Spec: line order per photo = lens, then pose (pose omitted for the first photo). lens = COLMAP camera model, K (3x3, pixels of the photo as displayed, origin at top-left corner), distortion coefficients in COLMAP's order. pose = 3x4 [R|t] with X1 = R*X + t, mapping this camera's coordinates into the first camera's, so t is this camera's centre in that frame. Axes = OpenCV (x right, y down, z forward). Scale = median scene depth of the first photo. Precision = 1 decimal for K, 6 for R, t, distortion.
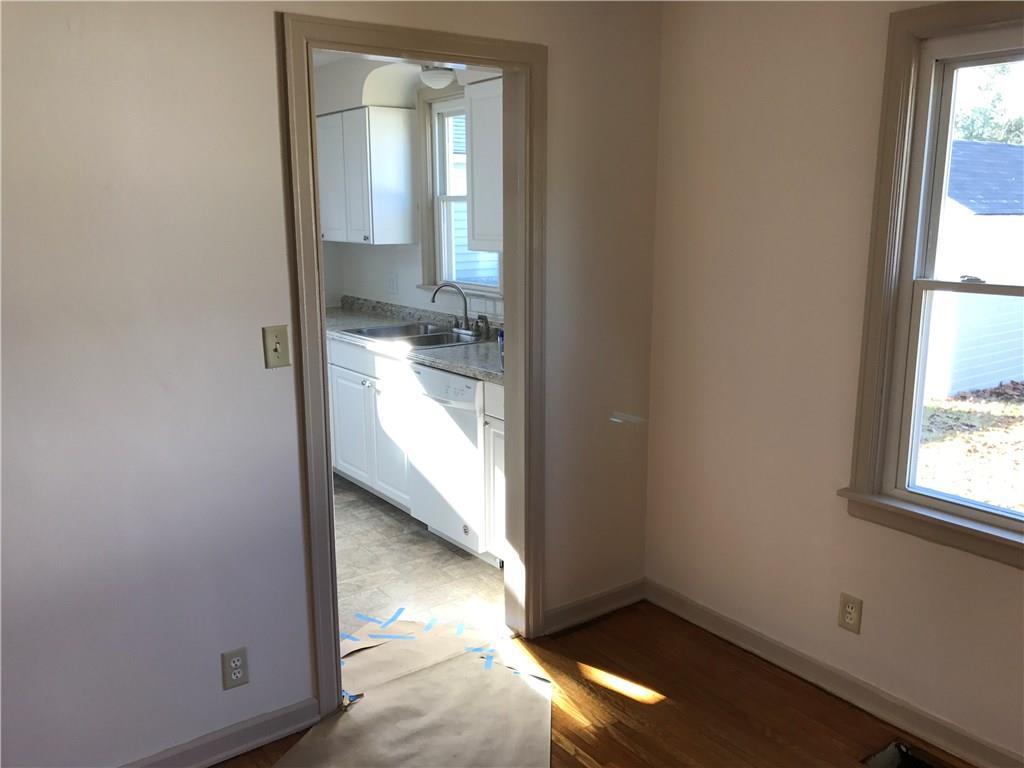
lens RADIAL K [[855.5, 0, 512.0], [0, 855.5, 384.0], [0, 0, 1]] dist [0.049203, -0.001809]
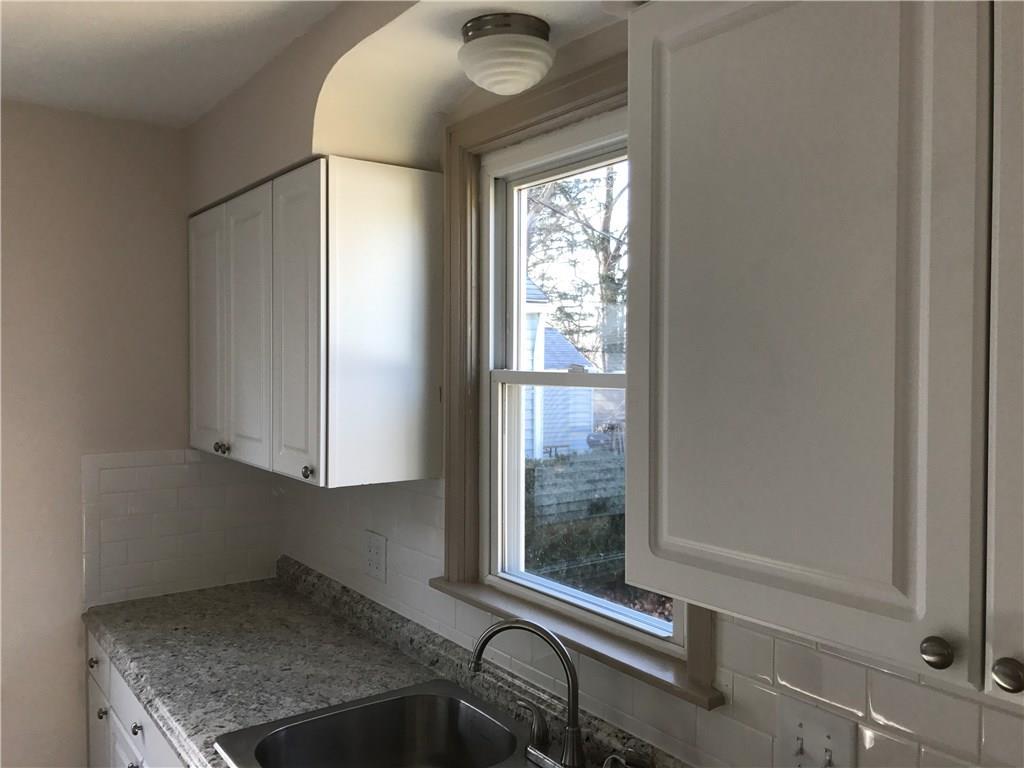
lens RADIAL K [[836.5, 0, 512.0], [0, 836.5, 384.0], [0, 0, 1]] dist [0.006680, 0.002407]
pose [[0.999907, 0.012325, -0.005760, -0.072129], [-0.013155, 0.983887, -0.178304, -0.139452], [0.003470, 0.178364, 0.983959, 0.596851]]
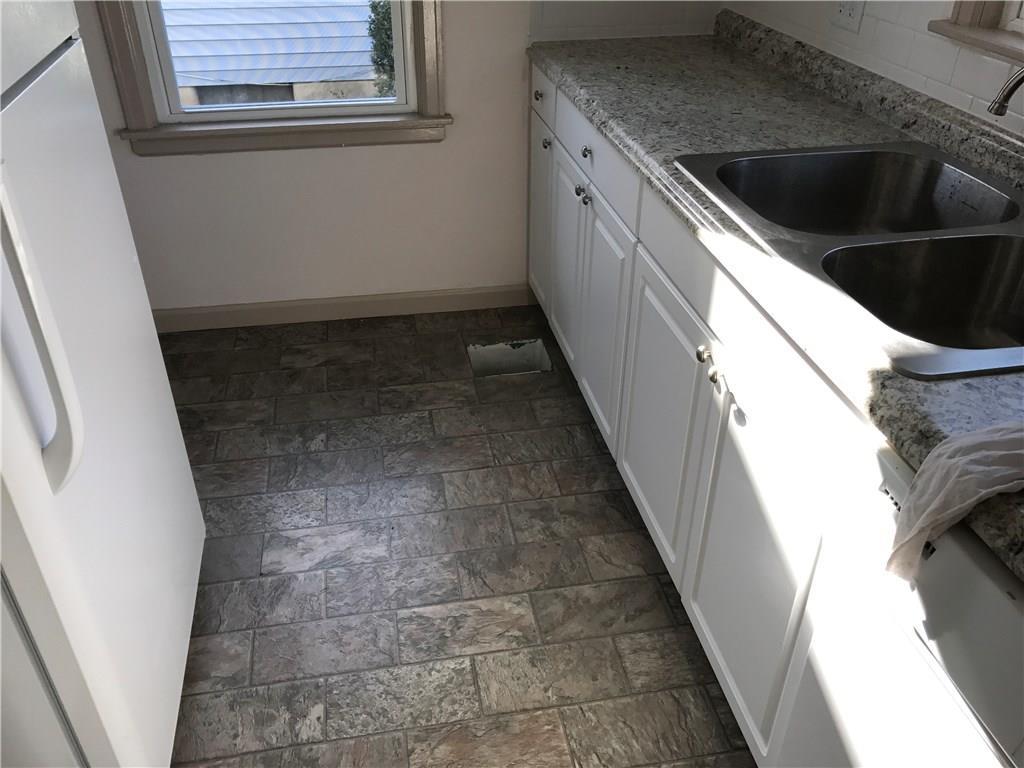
lens RADIAL K [[840.3, 0, 512.0], [0, 840.3, 384.0], [0, 0, 1]] dist [-0.000513, 0.002114]
pose [[0.901843, 0.245177, -0.355763, -0.109027], [-0.098008, 0.918025, 0.384220, -0.097429], [0.420801, -0.311639, 0.851944, 0.616055]]
